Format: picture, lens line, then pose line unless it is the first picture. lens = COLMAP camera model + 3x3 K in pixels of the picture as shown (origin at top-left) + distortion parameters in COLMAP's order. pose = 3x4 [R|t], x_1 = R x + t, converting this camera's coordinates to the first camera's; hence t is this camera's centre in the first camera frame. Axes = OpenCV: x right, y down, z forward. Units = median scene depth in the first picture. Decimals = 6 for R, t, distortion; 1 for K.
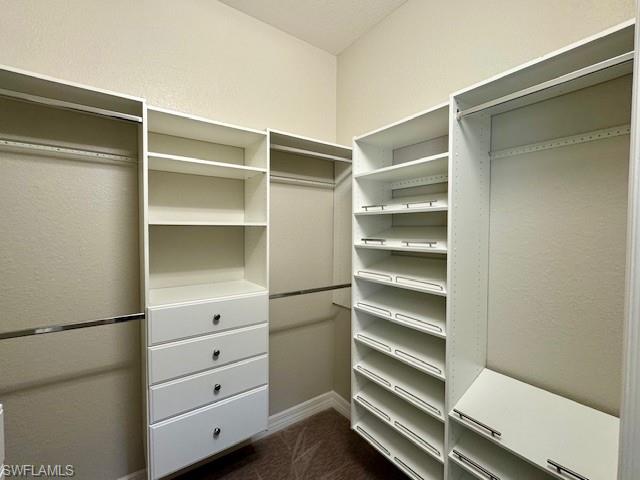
lens RADIAL K [[280.8, 0, 320.0], [0, 280.8, 240.0], [0, 0, 1]] dist [0.000435, -0.000079]
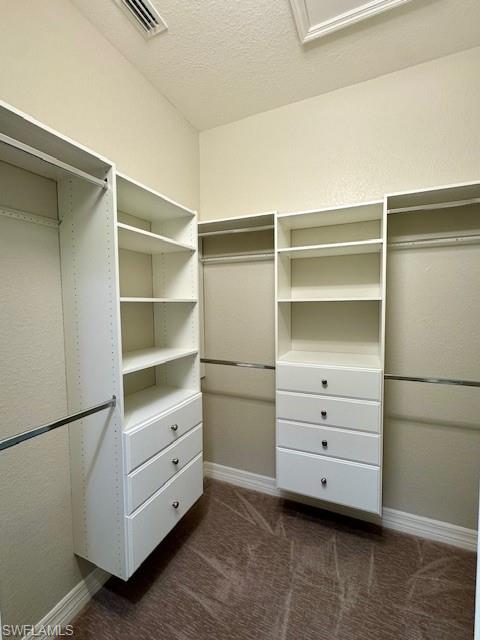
lens RADIAL K [[280.8, 0, 240.0], [0, 280.8, 320.0], [0, 0, 1]] dist [0.000435, -0.000079]
pose [[0.503981, 0.029423, -0.863214, 0.387607], [-0.016165, 0.999566, 0.024633, 0.003139], [0.863564, 0.001539, 0.504237, 0.115425]]
